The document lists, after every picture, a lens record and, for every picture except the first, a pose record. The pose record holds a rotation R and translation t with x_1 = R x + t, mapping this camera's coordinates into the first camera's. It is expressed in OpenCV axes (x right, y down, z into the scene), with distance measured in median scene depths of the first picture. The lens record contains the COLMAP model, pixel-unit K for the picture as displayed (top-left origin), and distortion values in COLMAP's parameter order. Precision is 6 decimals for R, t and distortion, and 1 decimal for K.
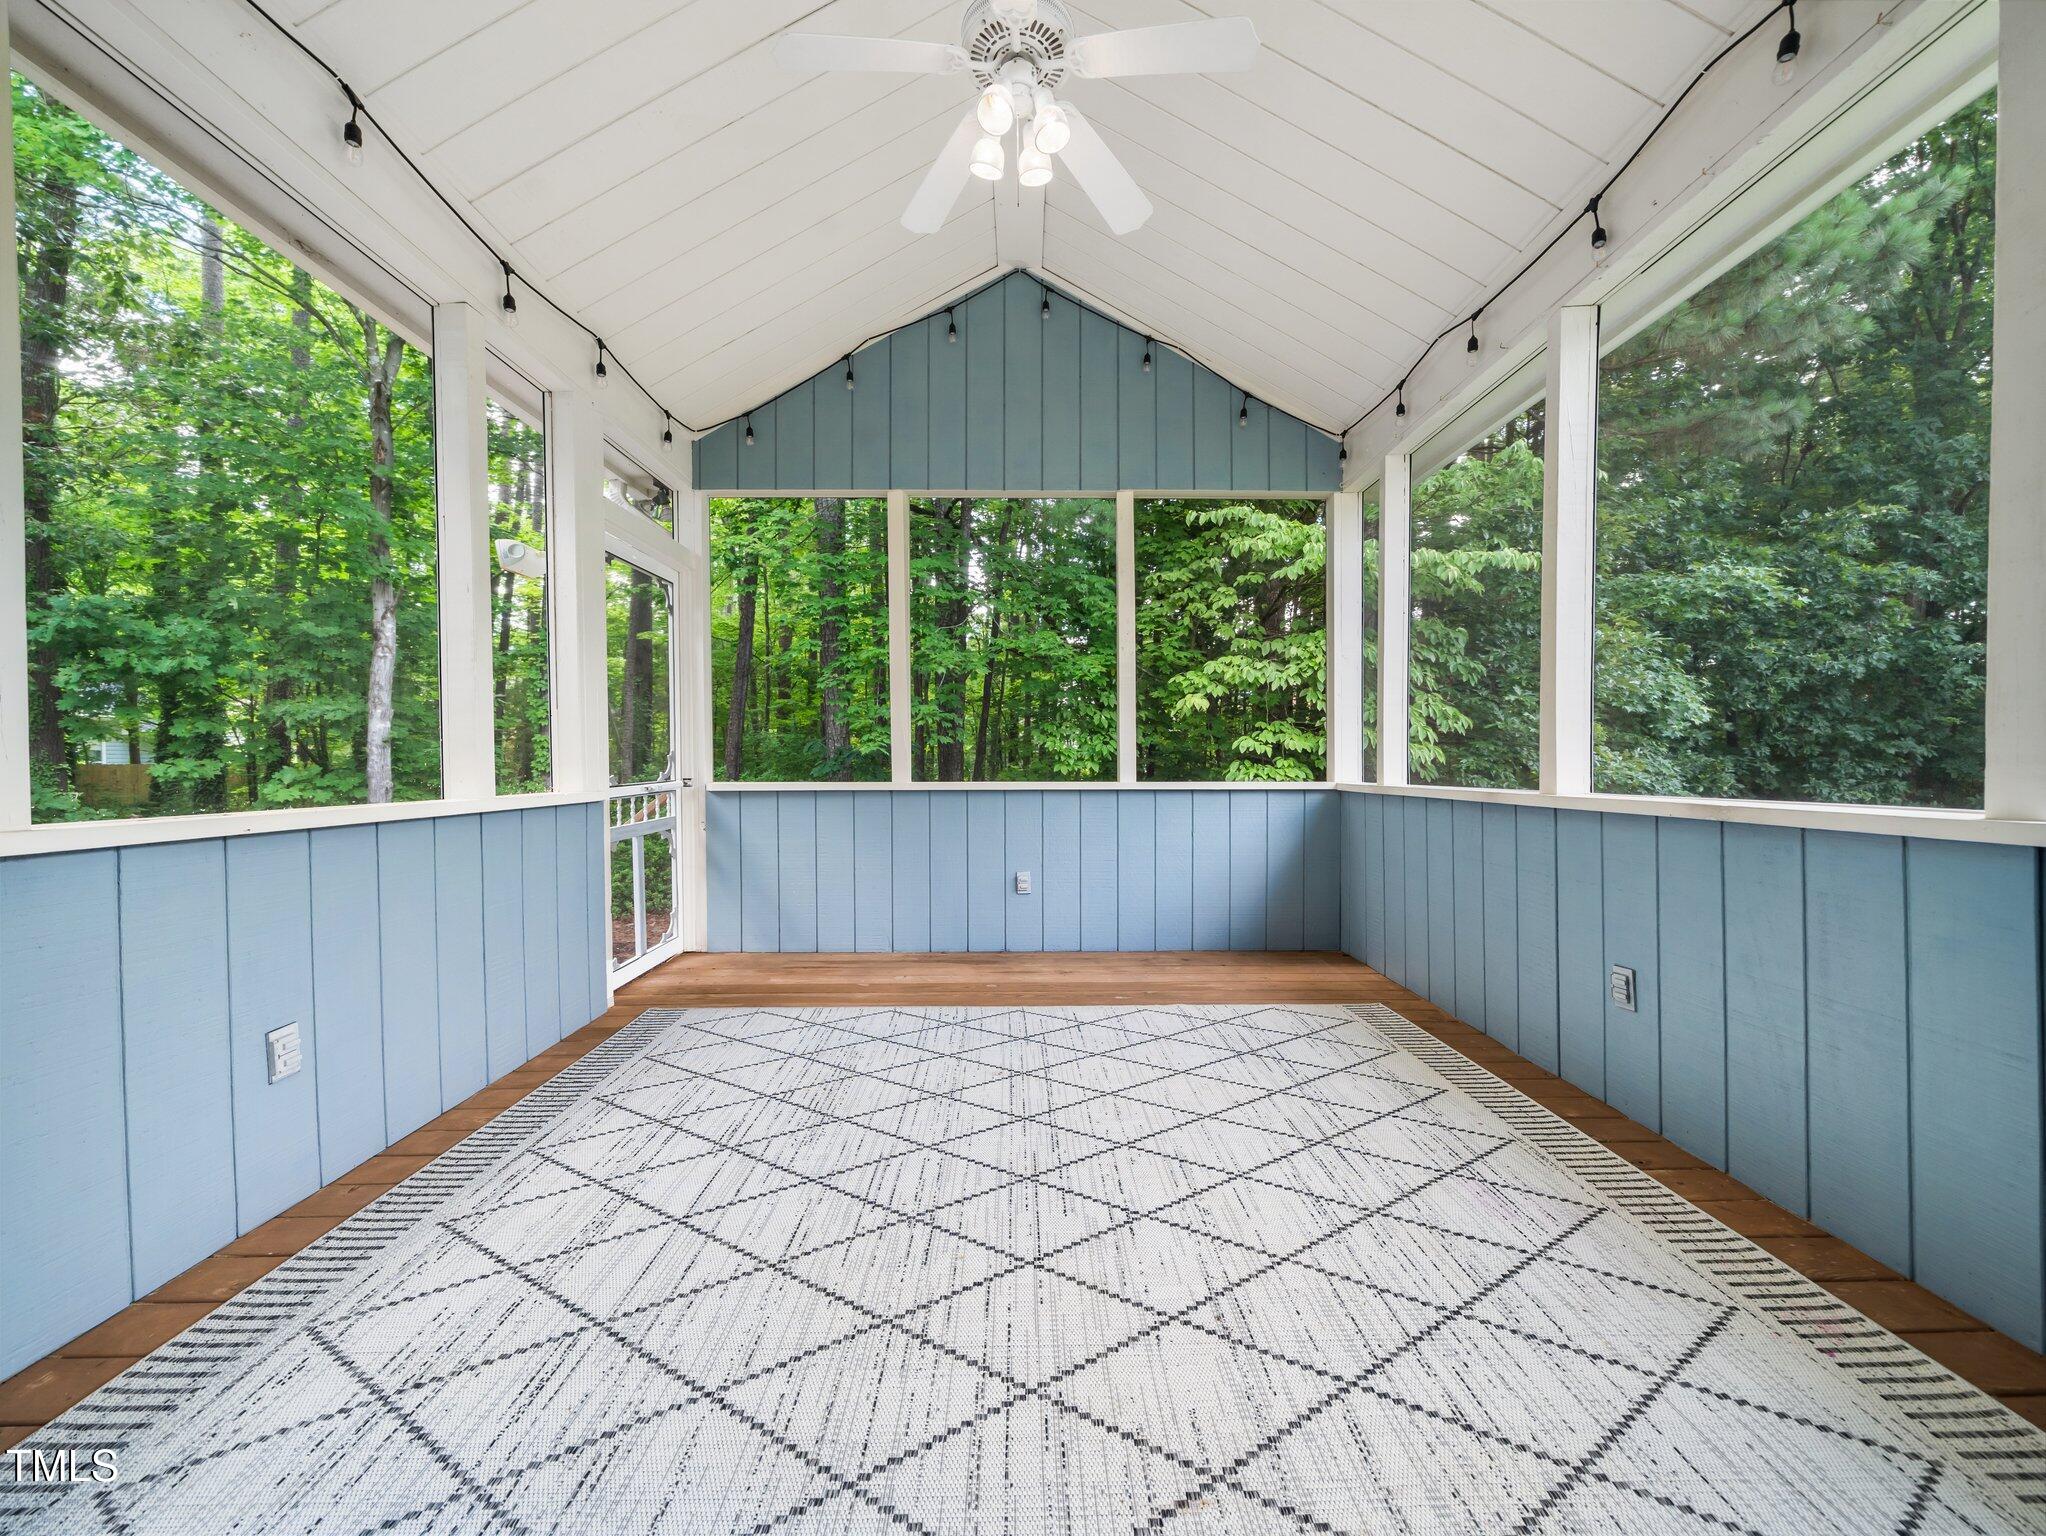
lens RADIAL K [[771.6, 0, 1007.0], [0, 771.6, 768.6], [0, 0, 1]] dist [-0.009081, -0.000094]
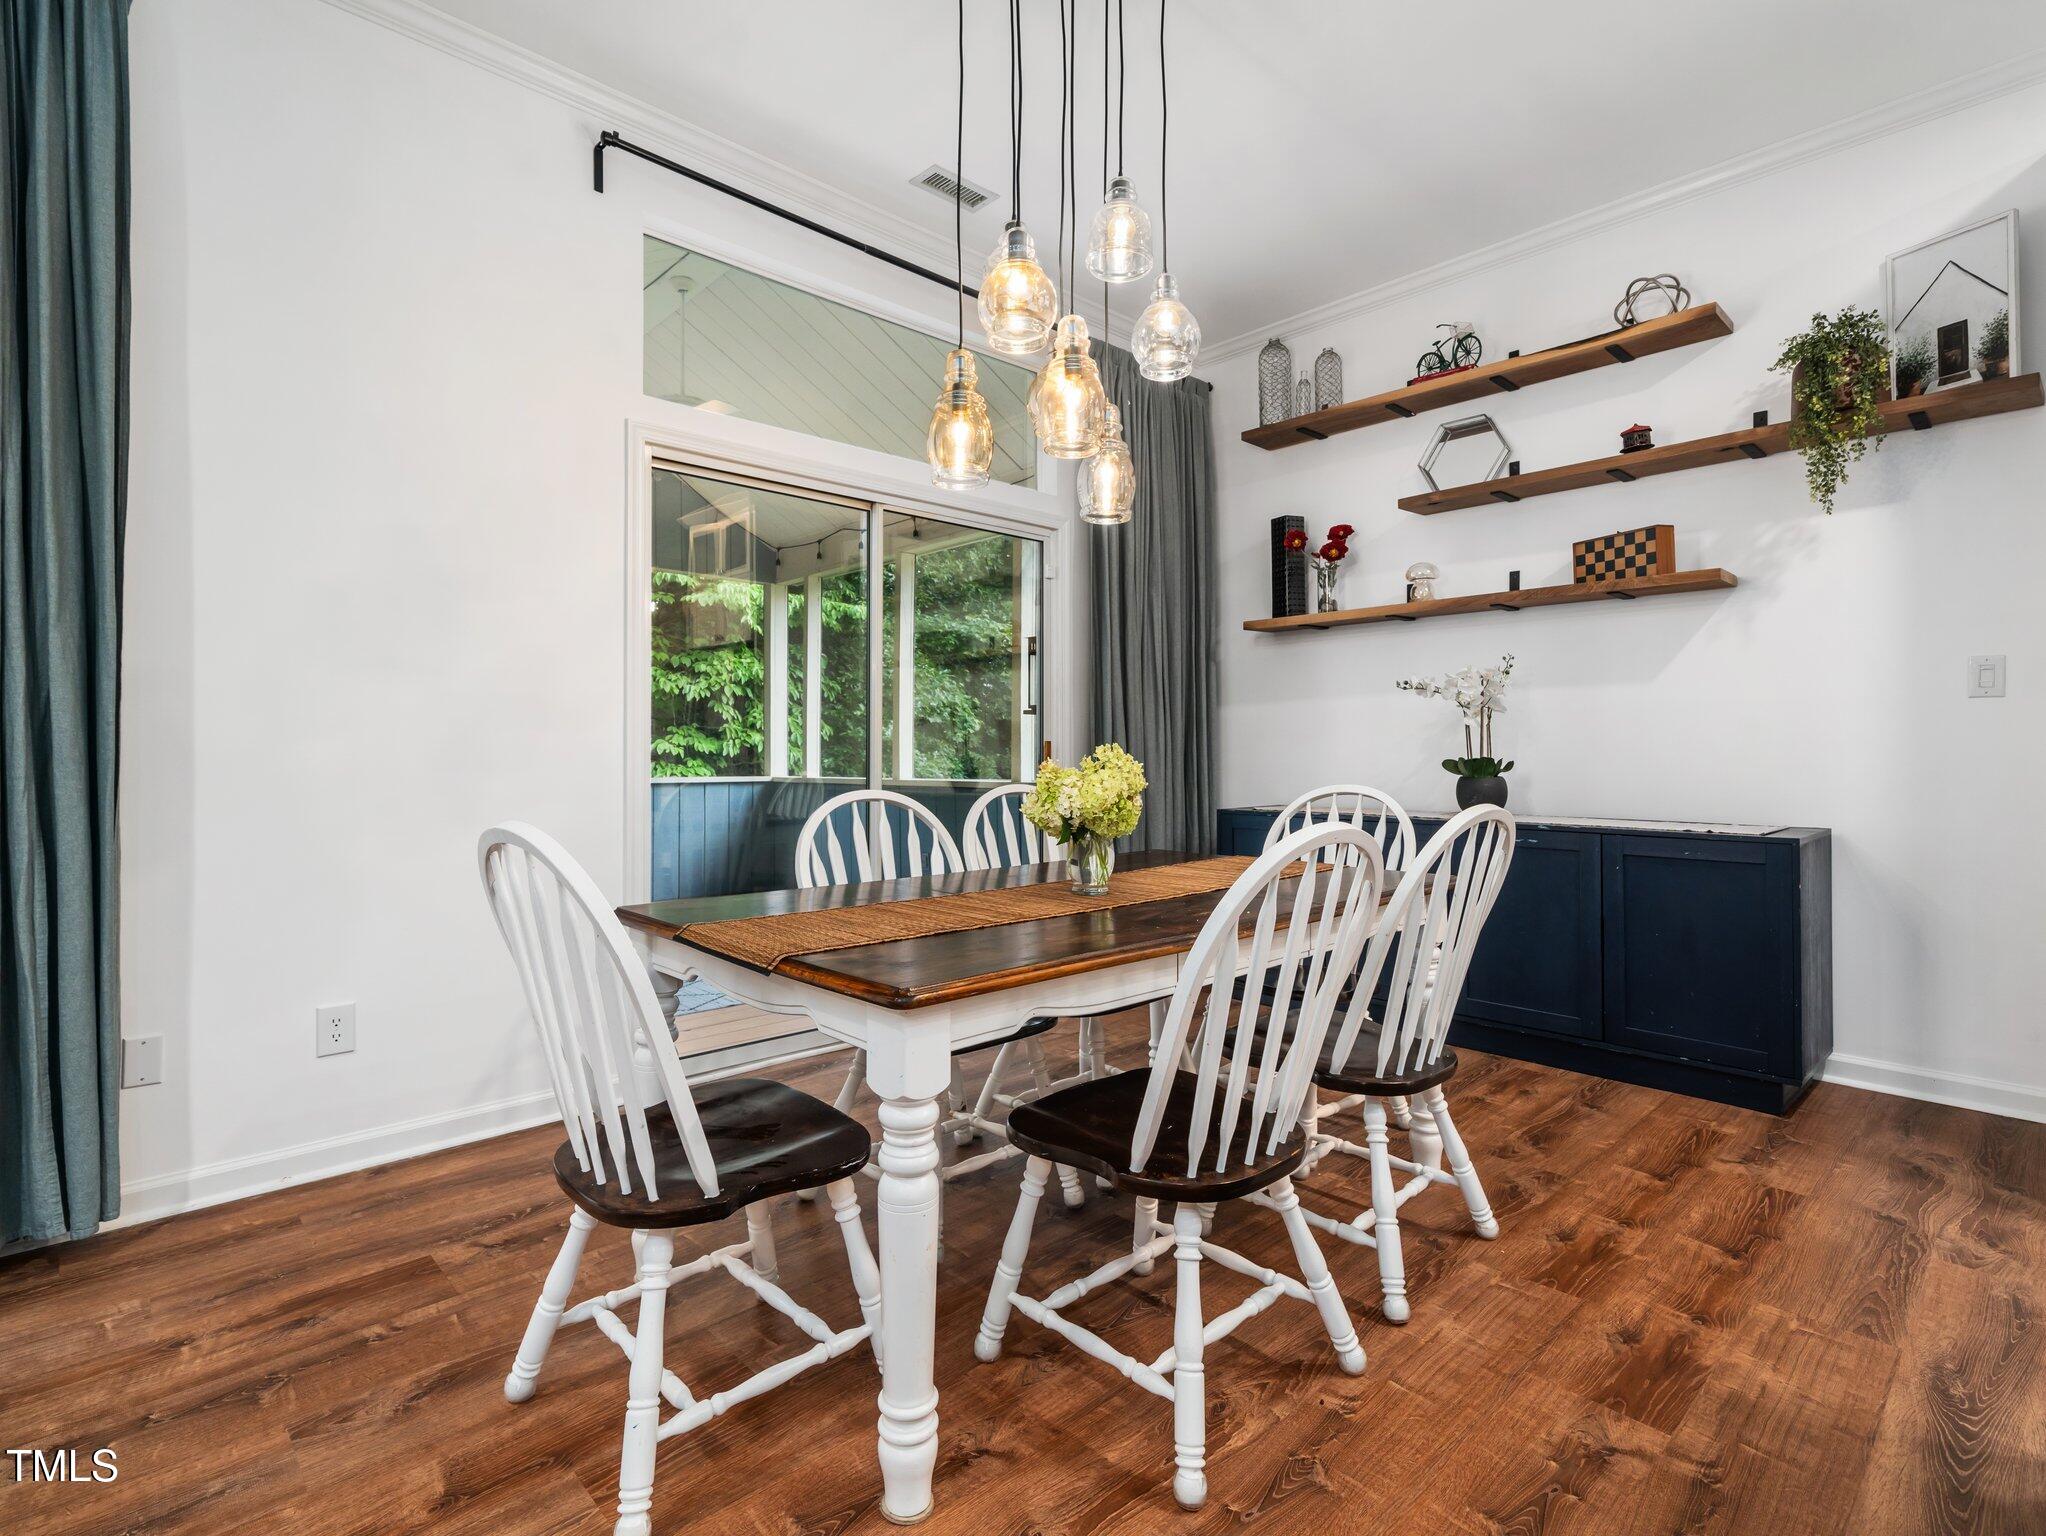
lens RADIAL K [[990.6, 0, 1012.6], [0, 990.6, 761.3], [0, 0, 1]] dist [-0.005518, -0.000752]
pose [[0.726379, -0.002660, 0.687289, -0.316189], [0.009496, 0.999936, -0.006166, 0.004040], [-0.687228, 0.011006, 0.726358, -0.410455]]
